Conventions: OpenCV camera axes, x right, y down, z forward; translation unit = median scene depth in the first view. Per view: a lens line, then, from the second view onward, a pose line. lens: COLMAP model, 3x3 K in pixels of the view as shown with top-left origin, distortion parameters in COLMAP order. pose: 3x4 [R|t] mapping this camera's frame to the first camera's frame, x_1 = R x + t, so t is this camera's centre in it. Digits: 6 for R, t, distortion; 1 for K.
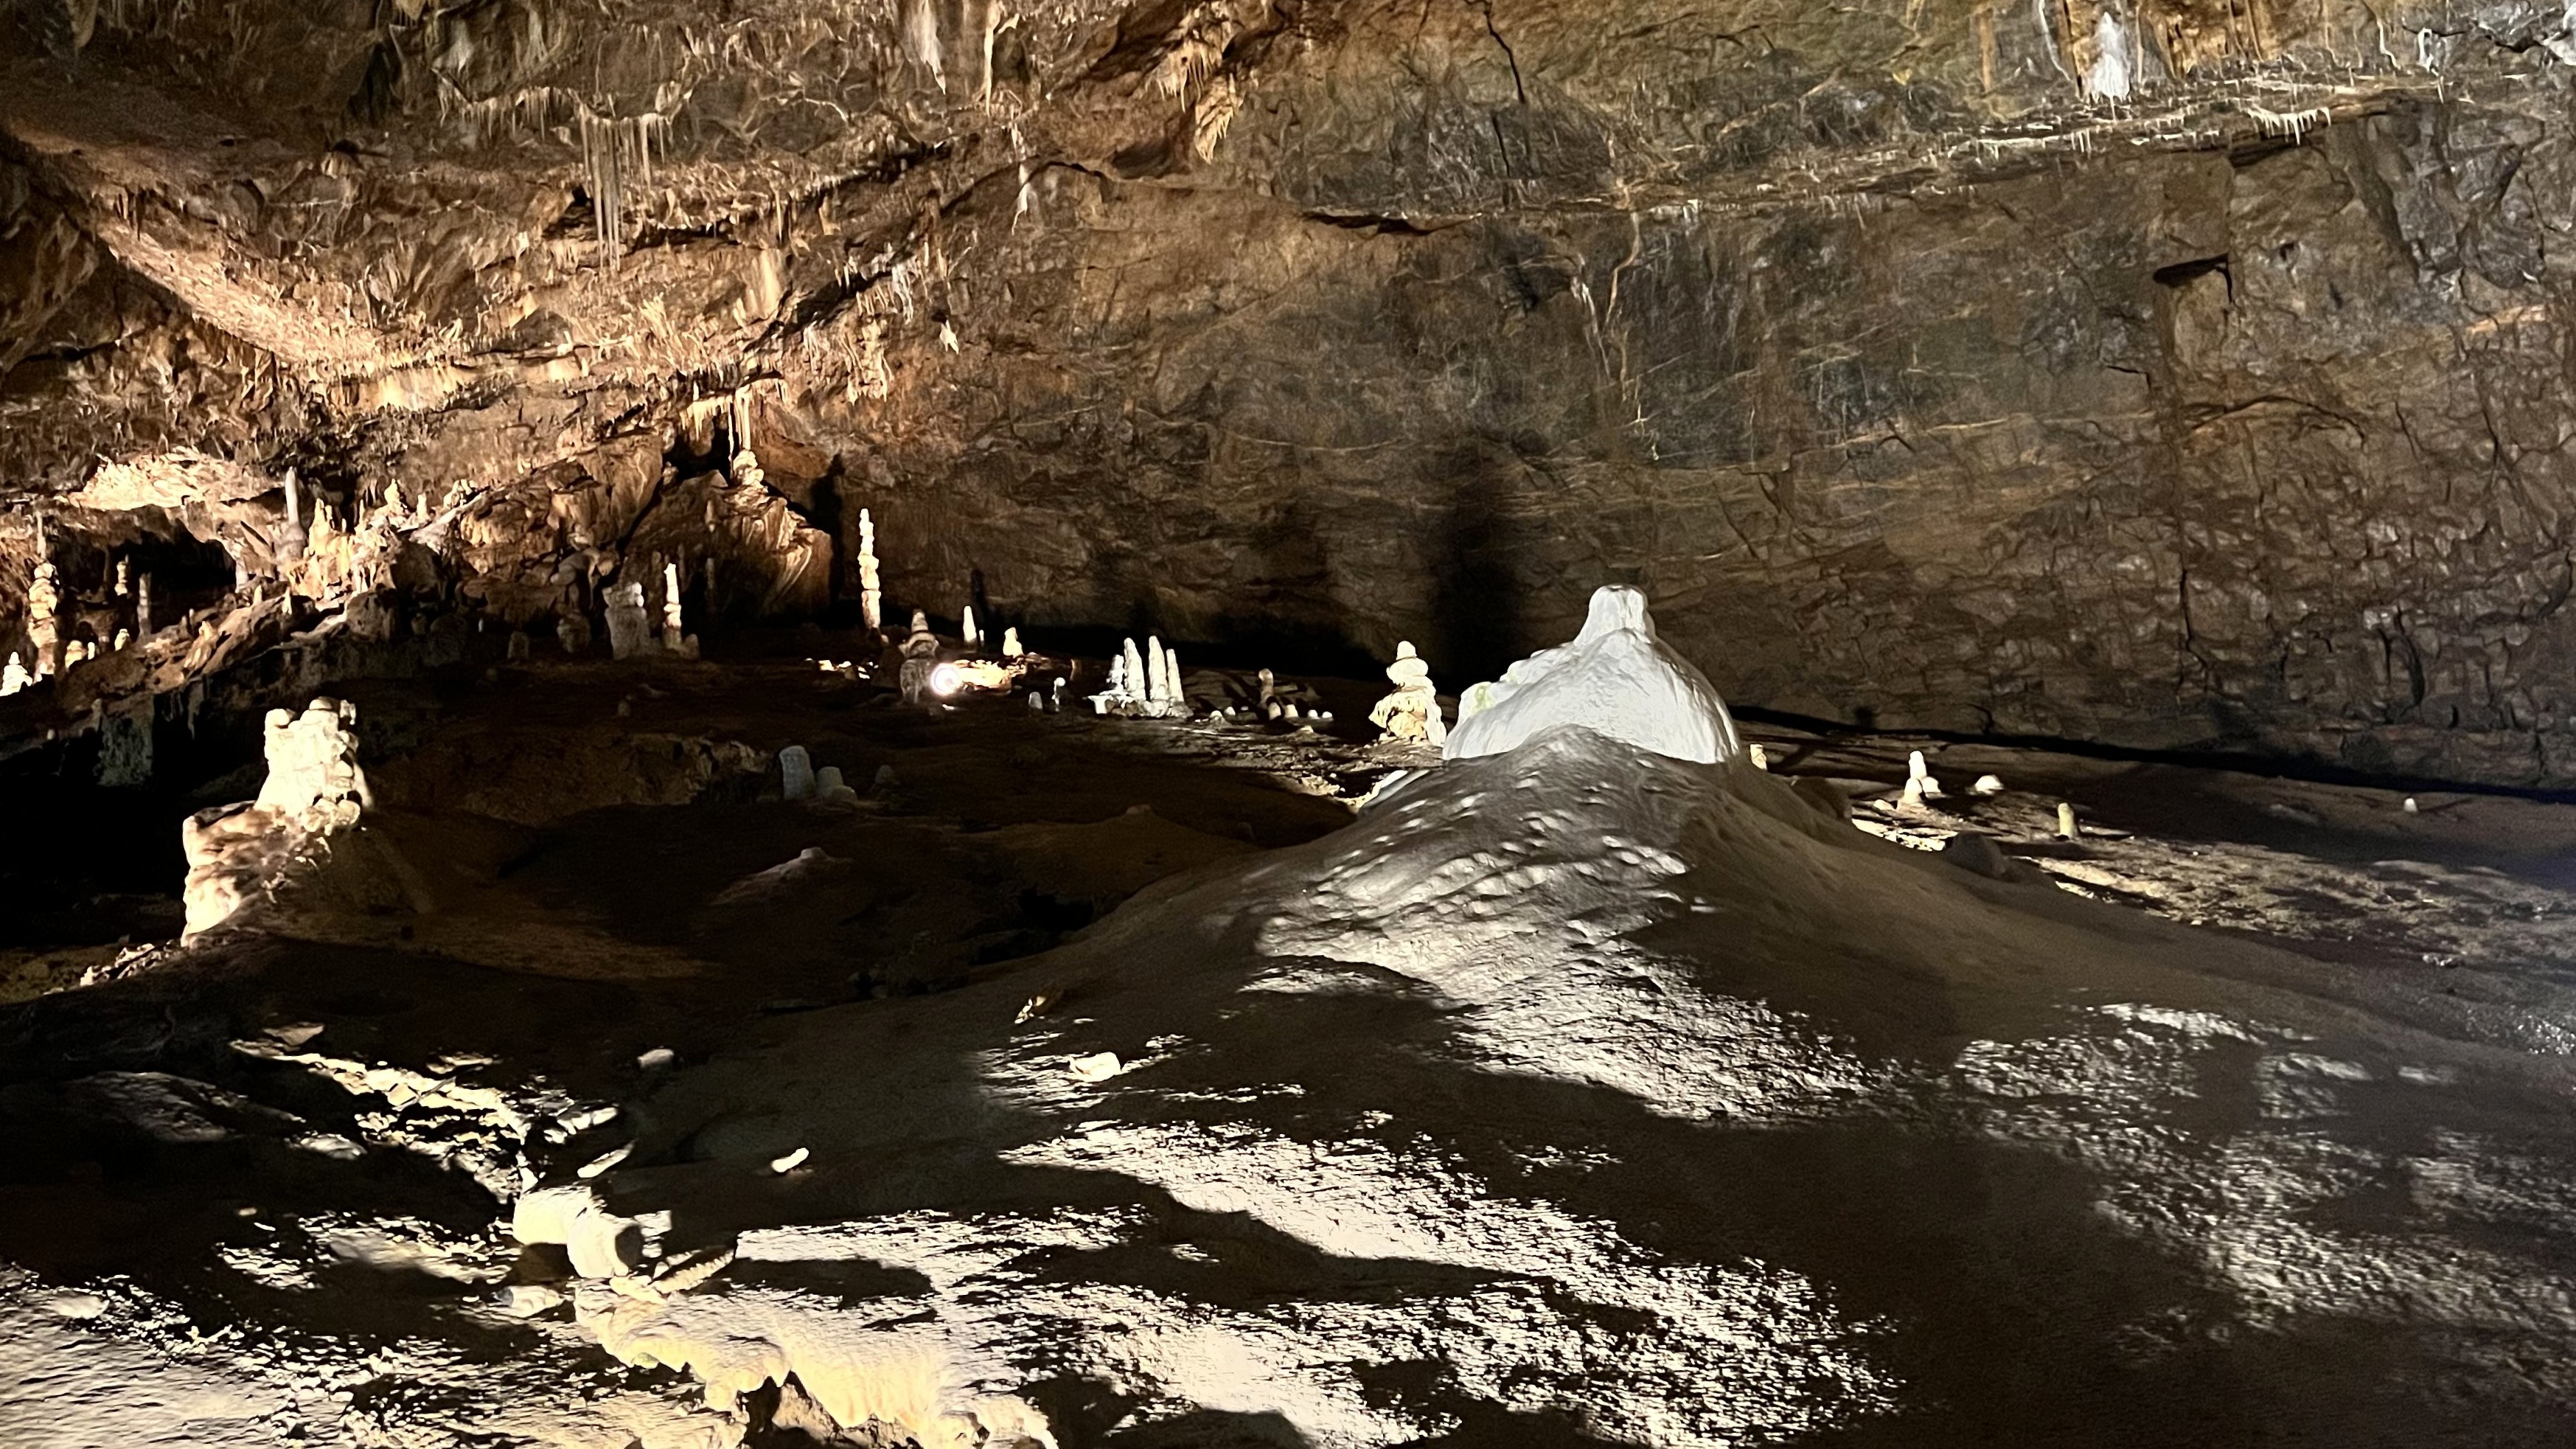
lens RADIAL K [[2114.4, 0, 1288.0], [0, 2114.4, 724.5], [0, 0, 1]] dist [-0.004682, -0.002991]
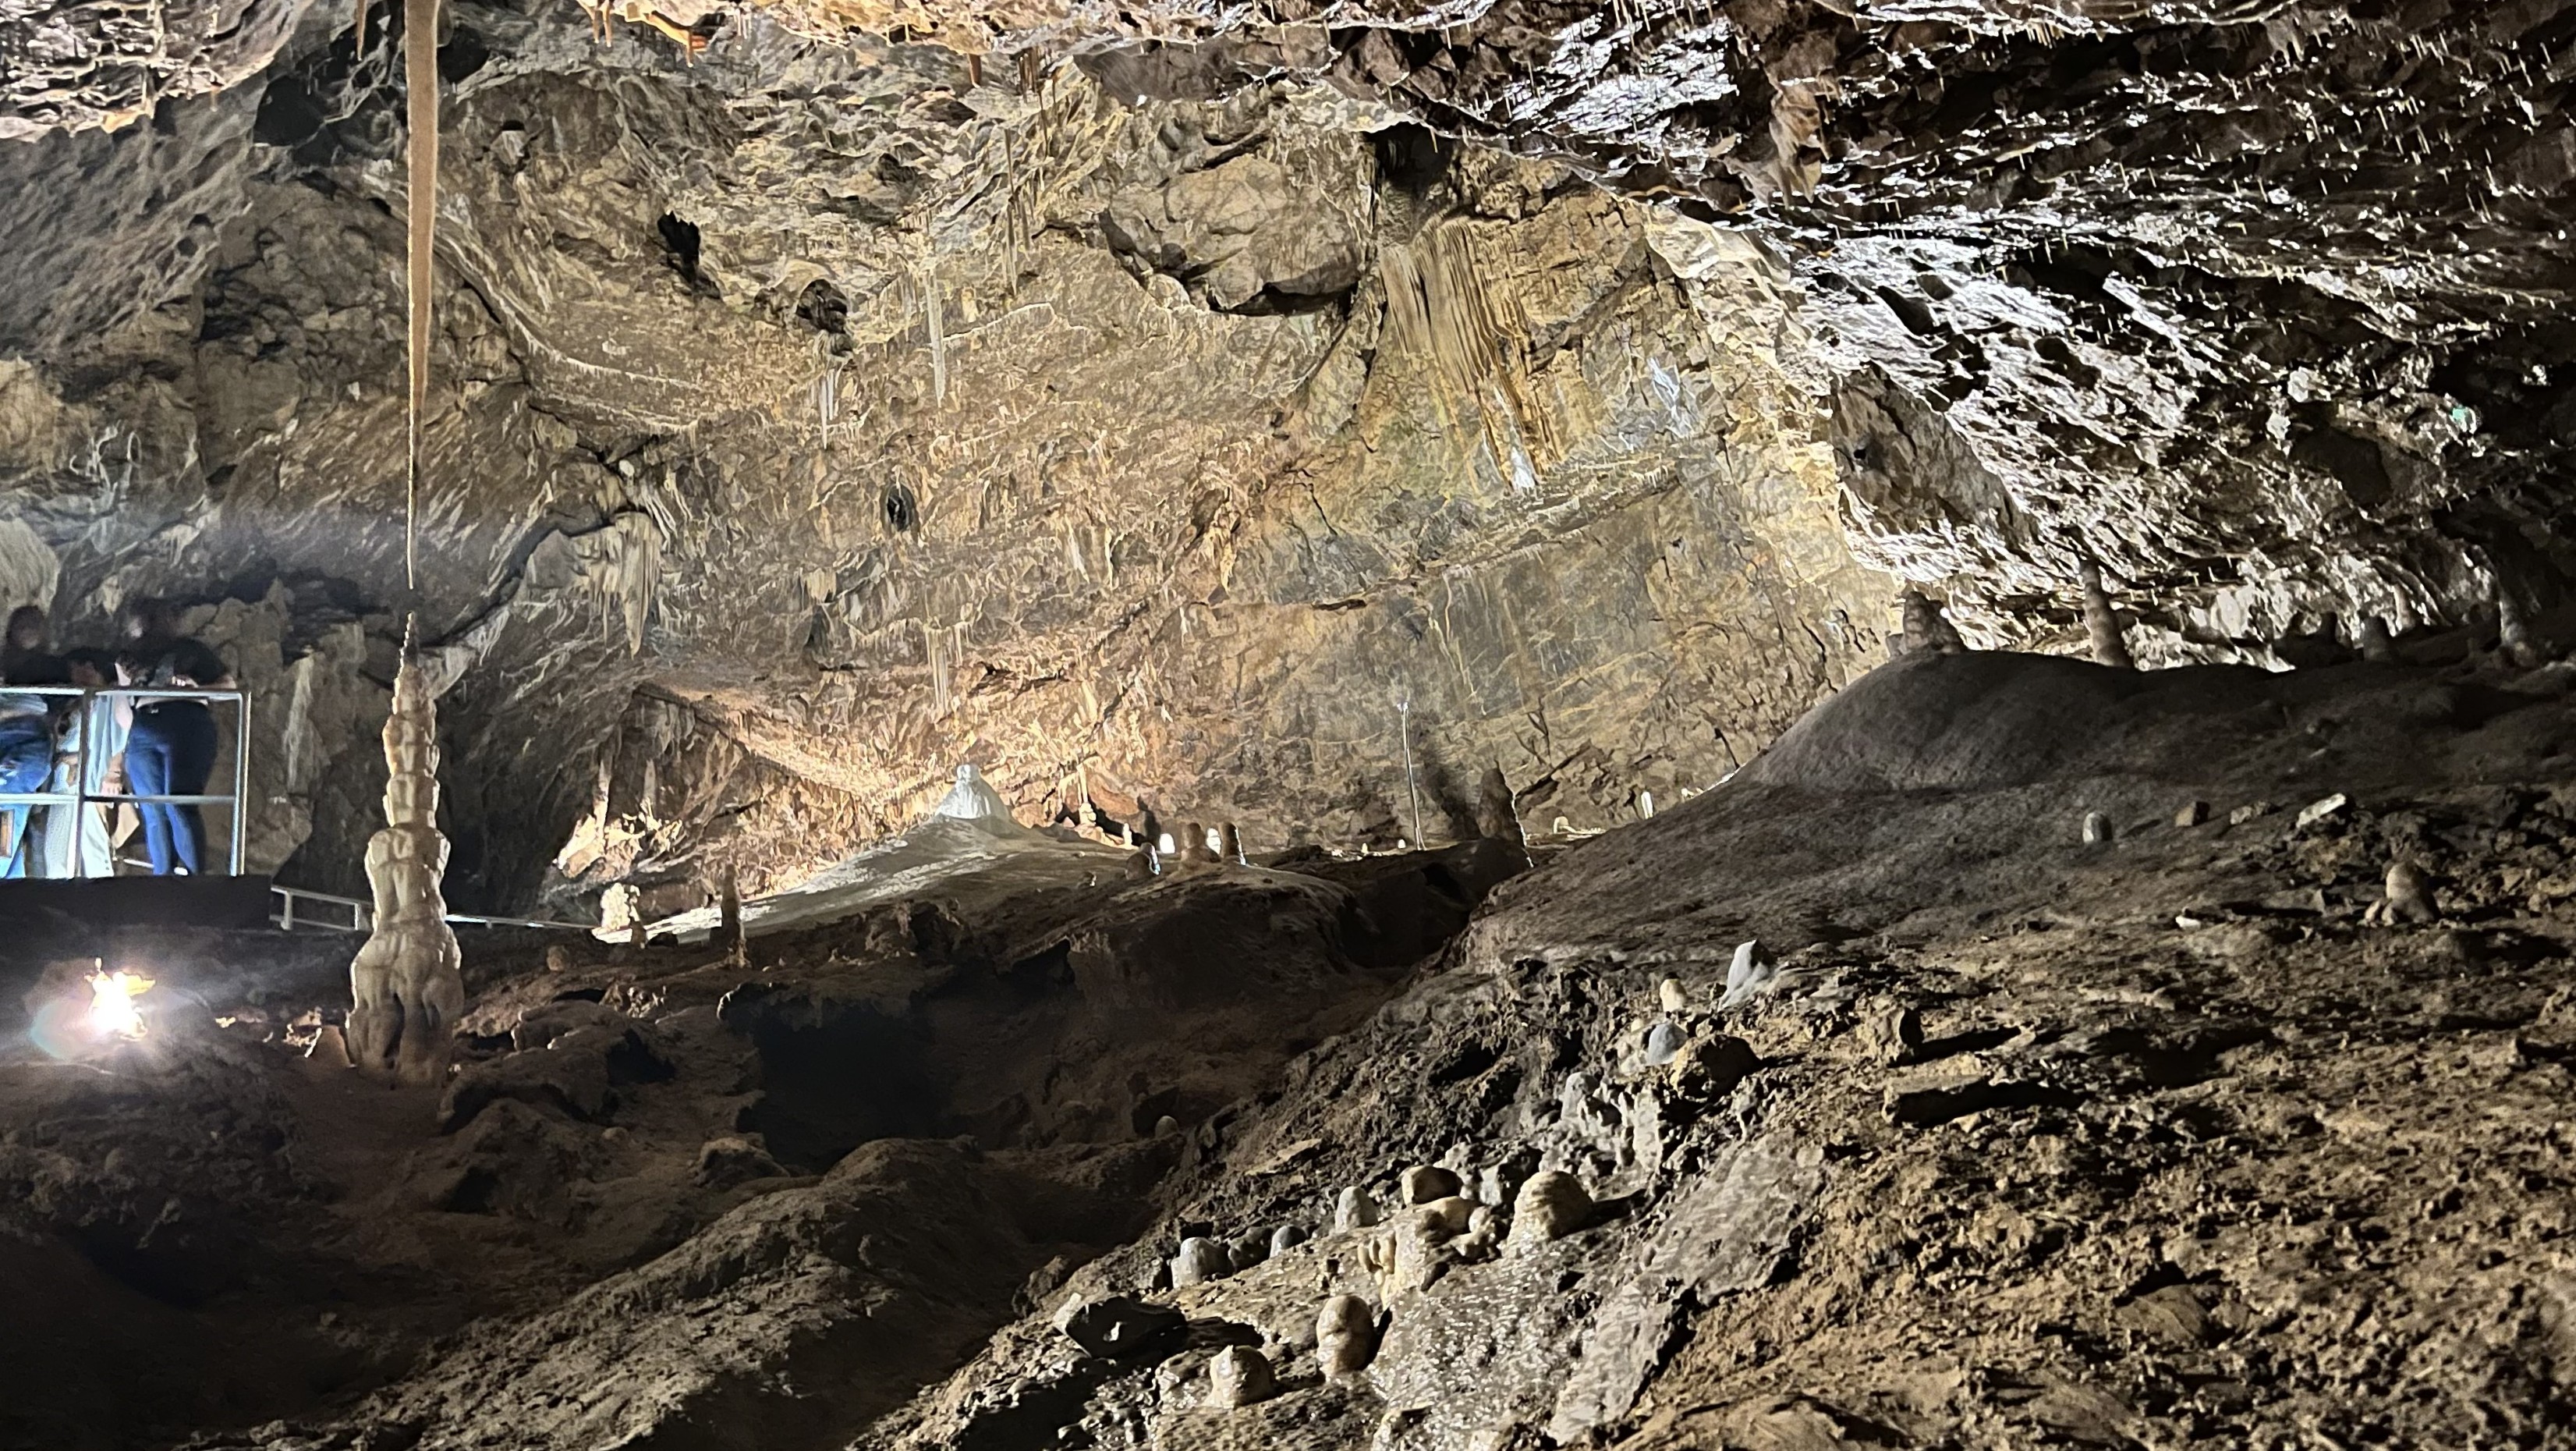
lens RADIAL K [[1943.7, 0, 1288.0], [0, 1943.7, 725.5], [0, 0, 1]] dist [0.037474, -0.003349]
pose [[0.932833, -0.169541, -0.317929, 0.387454], [0.110950, 0.974664, -0.194217, 0.124905], [0.342801, 0.145898, 0.928009, -0.359328]]
